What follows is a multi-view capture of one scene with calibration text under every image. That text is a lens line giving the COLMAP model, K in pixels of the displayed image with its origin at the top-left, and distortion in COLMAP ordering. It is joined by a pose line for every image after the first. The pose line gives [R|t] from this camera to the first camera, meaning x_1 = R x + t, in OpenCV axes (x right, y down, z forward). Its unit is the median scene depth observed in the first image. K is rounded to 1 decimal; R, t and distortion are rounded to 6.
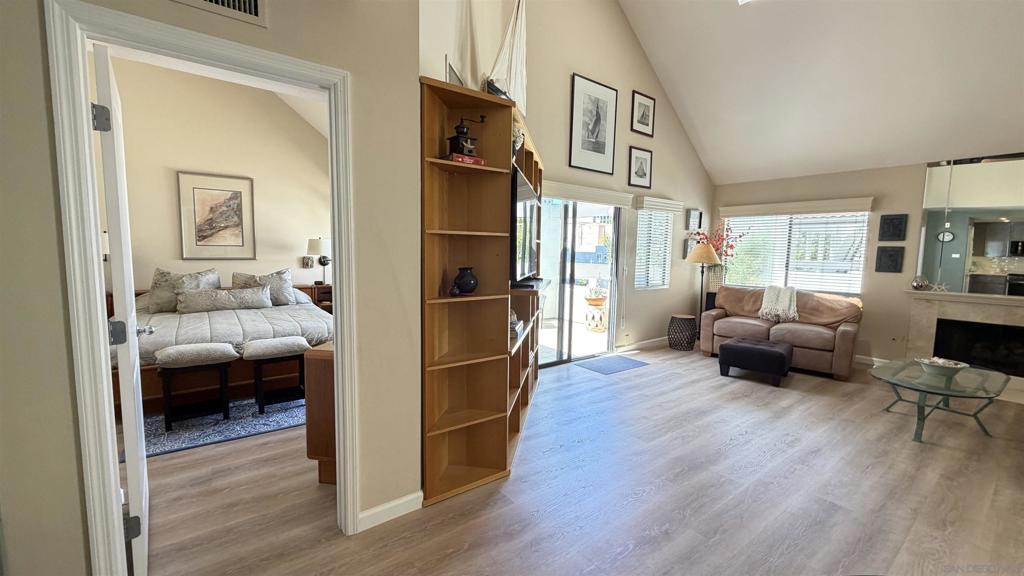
lens RADIAL K [[408.7, 0, 509.2], [0, 408.7, 287.4], [0, 0, 1]] dist [-0.000593, 0.000572]
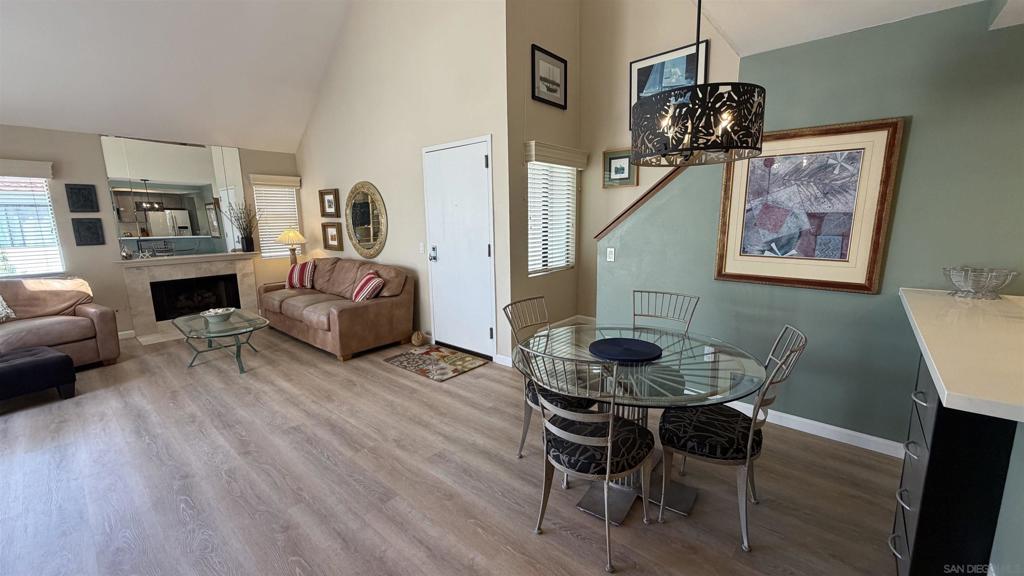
lens RADIAL K [[408.7, 0, 510.5], [0, 408.7, 288.4], [0, 0, 1]] dist [-0.000593, 0.000572]
pose [[-0.209311, -0.184003, 0.960381, -0.219546], [0.101153, 0.972793, 0.208427, -0.039050], [-0.972603, 0.140771, -0.185004, 0.232523]]
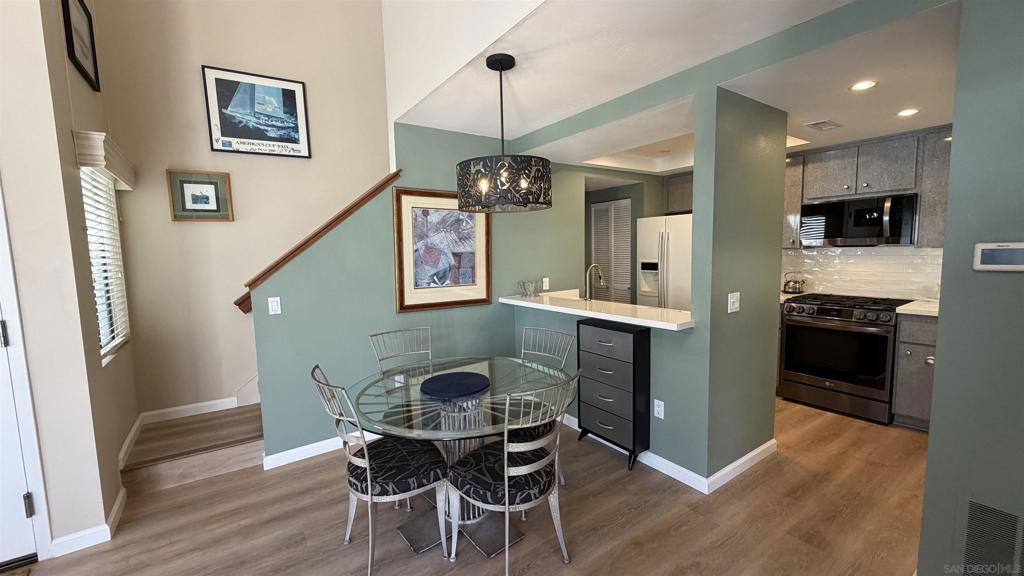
lens RADIAL K [[408.7, 0, 510.2], [0, 408.7, 287.8], [0, 0, 1]] dist [-0.000593, 0.000572]
pose [[-0.998966, -0.000384, 0.045451, 0.075865], [0.008117, 0.982383, 0.186701, -0.056533], [-0.044723, 0.186877, -0.981365, 0.448912]]
